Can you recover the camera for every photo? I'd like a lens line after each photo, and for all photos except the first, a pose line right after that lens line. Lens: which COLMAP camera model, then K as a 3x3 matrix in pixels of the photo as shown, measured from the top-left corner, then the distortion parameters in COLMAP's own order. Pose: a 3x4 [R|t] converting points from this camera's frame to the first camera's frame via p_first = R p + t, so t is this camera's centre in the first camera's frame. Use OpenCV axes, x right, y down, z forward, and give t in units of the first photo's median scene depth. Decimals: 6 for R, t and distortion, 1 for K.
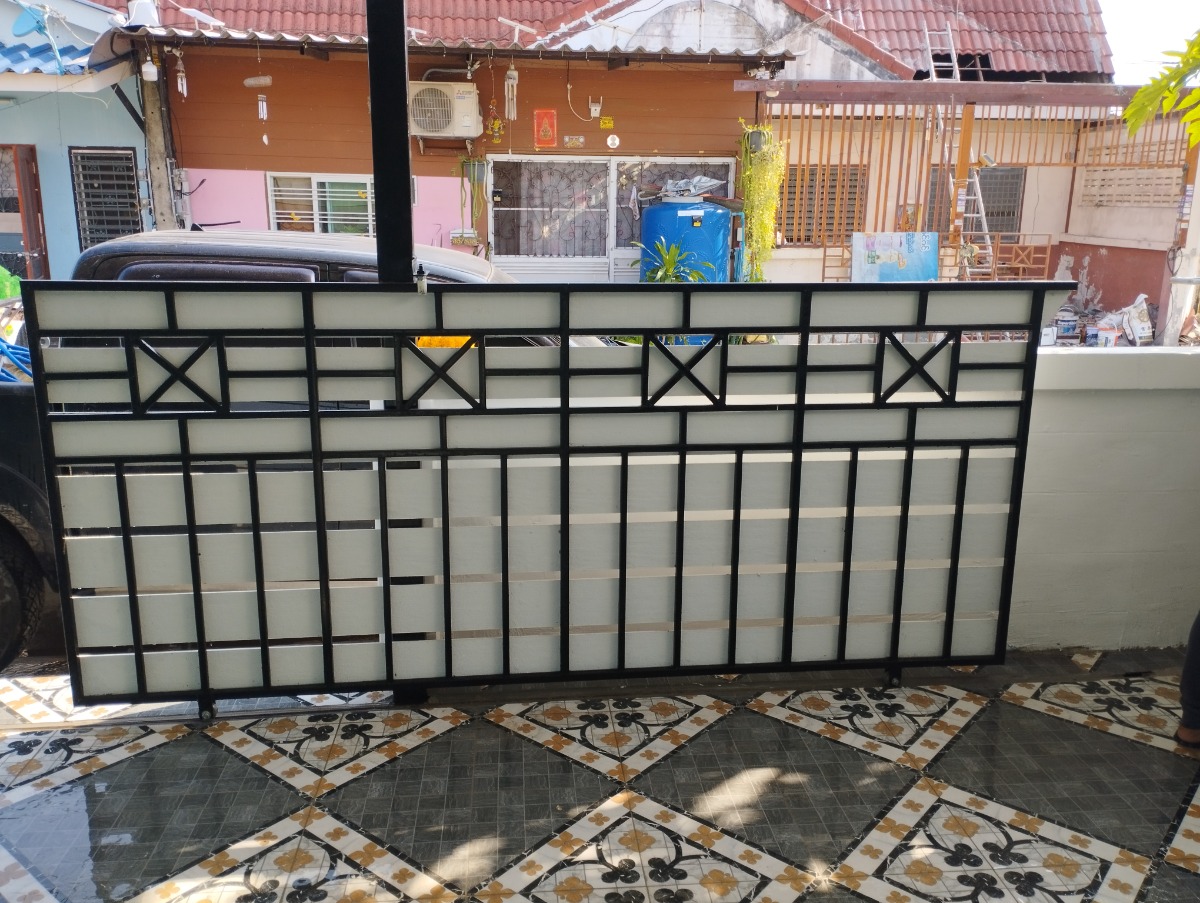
lens RADIAL K [[987.1, 0, 599.1], [0, 987.1, 445.9], [0, 0, 1]] dist [0.101522, -0.121079]
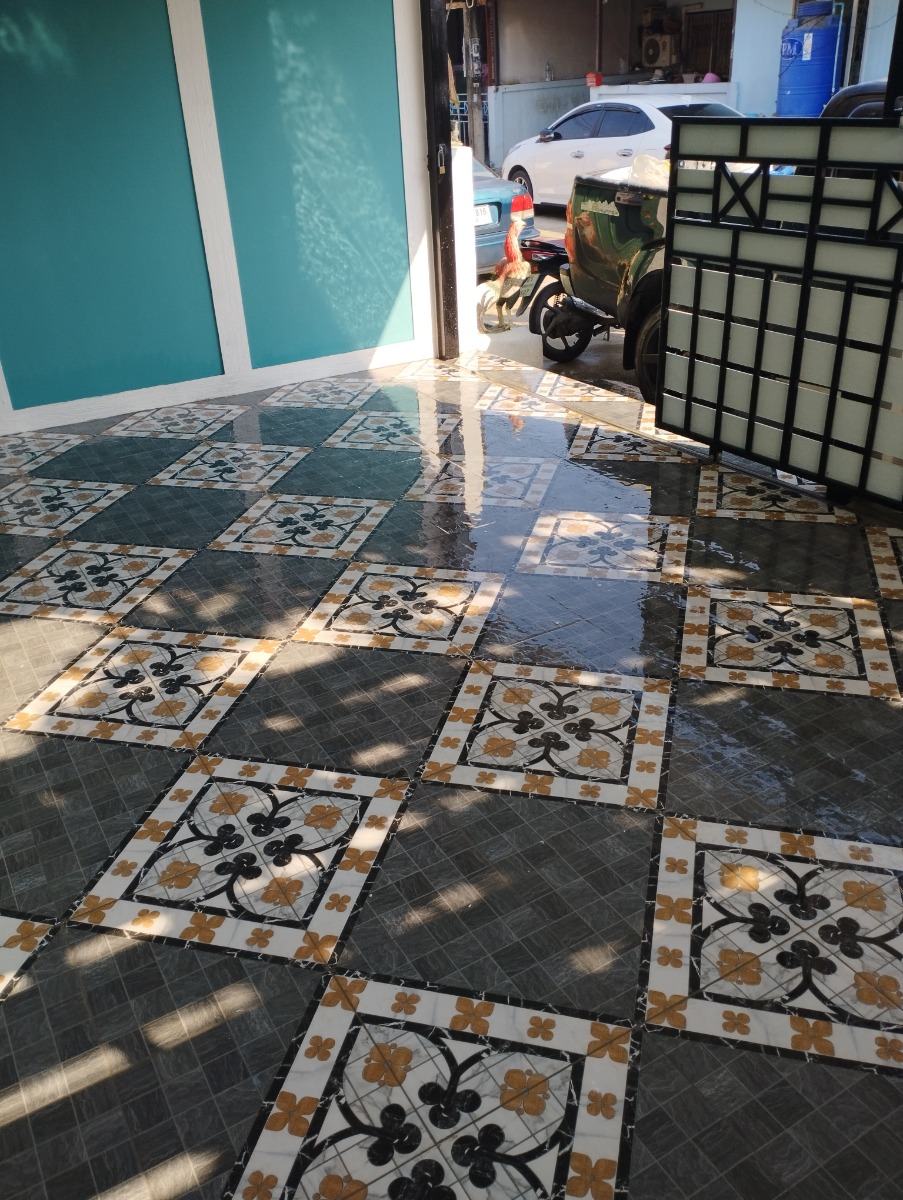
lens RADIAL K [[987.1, 0, 451.5], [0, 987.1, 594.7], [0, 0, 1]] dist [0.101522, -0.121079]
pose [[0.426514, 0.393497, -0.814399, 0.694344], [-0.153872, 0.918847, 0.363378, -0.007400], [0.891296, -0.029673, 0.452449, 0.034624]]
